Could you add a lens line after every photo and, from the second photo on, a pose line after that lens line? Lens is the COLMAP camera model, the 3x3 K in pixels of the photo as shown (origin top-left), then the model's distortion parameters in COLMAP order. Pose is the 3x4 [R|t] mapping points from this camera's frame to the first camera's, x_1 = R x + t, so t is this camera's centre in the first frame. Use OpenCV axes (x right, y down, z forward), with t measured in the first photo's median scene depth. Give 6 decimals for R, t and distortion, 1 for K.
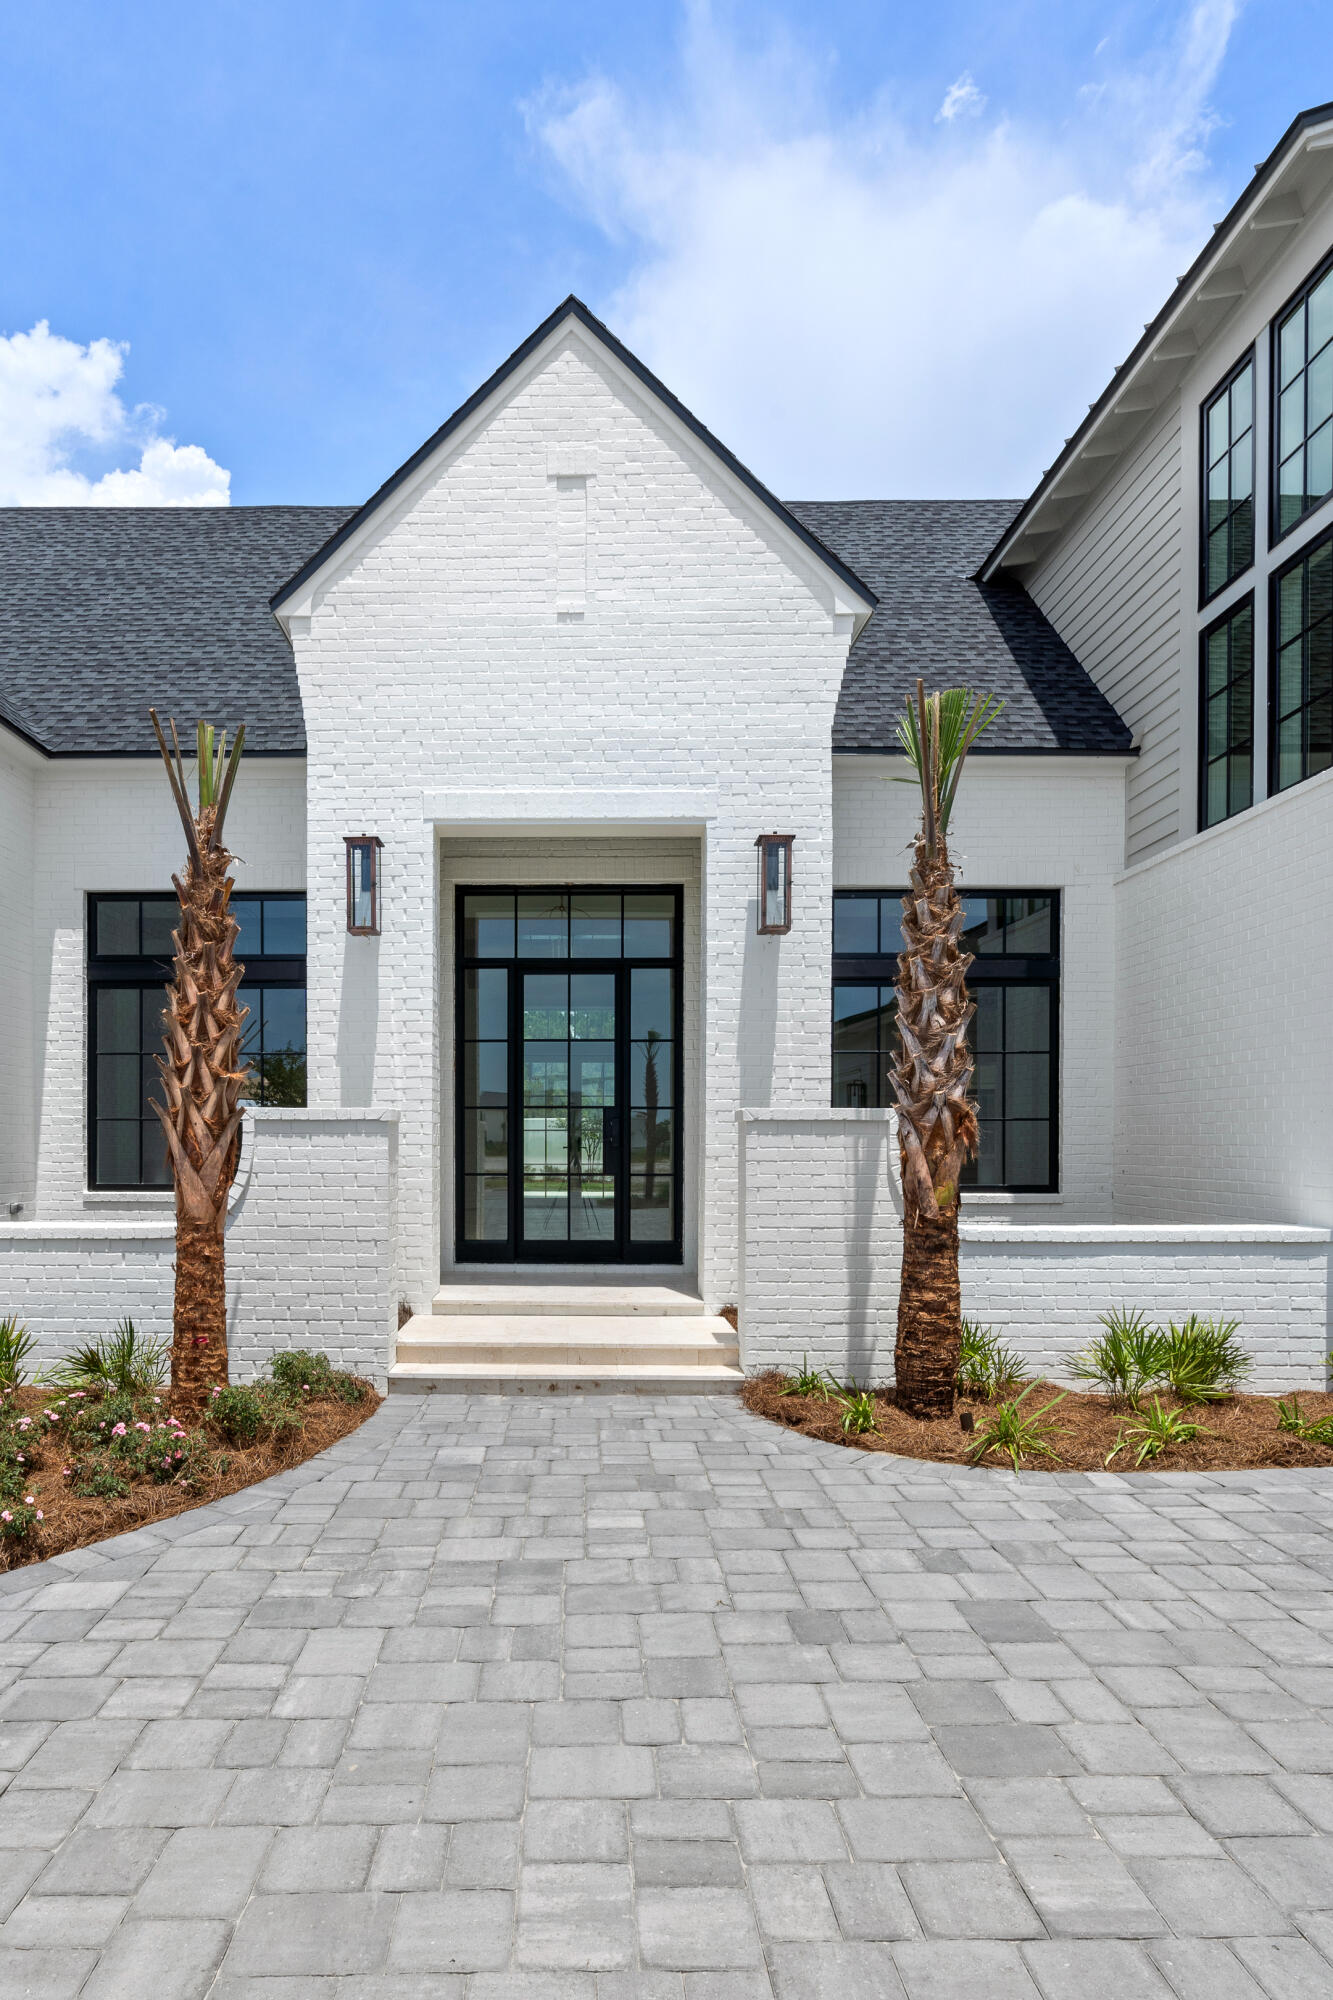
lens RADIAL K [[1160.6, 0, 557.8], [0, 1160.6, 1154.1], [0, 0, 1]] dist [-0.001523, -0.001362]
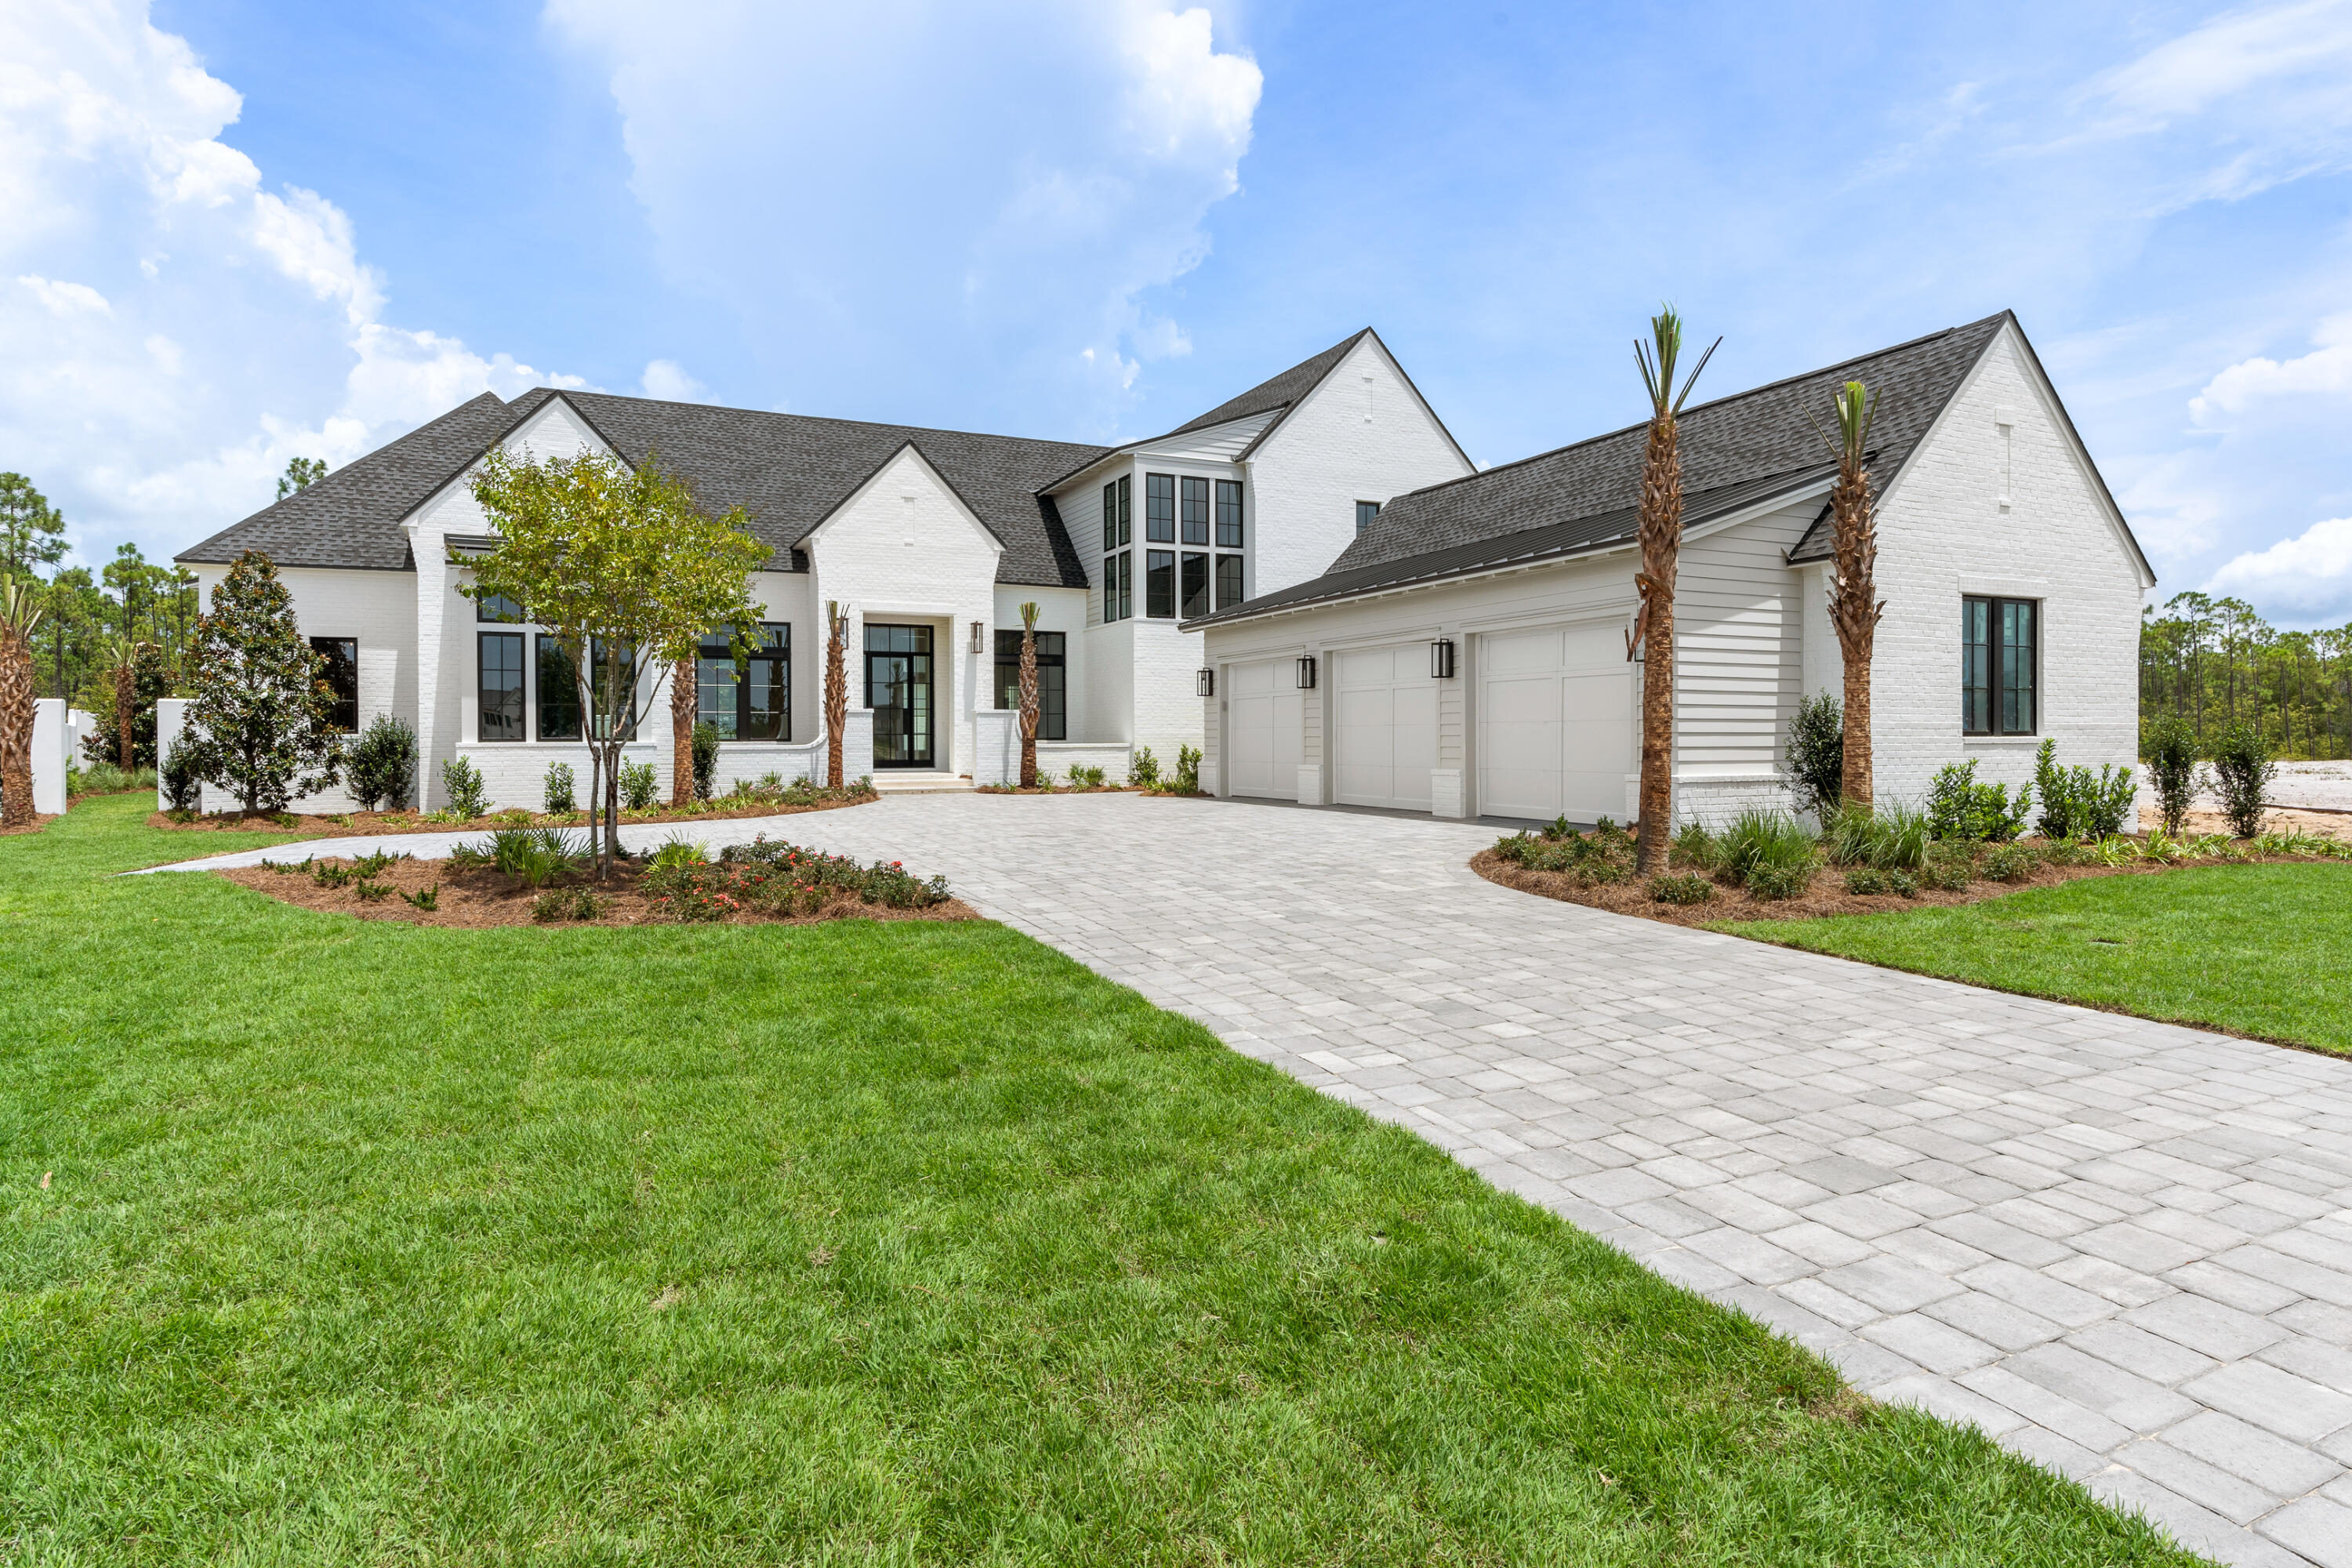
lens RADIAL K [[1272.8, 0, 1172.5], [0, 1272.8, 745.6], [0, 0, 1]] dist [-0.000971, -0.000010]
pose [[0.896774, -0.006547, 0.442441, -0.836856], [0.010037, 0.999934, -0.005548, 0.079701], [-0.442375, 0.009416, 0.896781, -2.243059]]
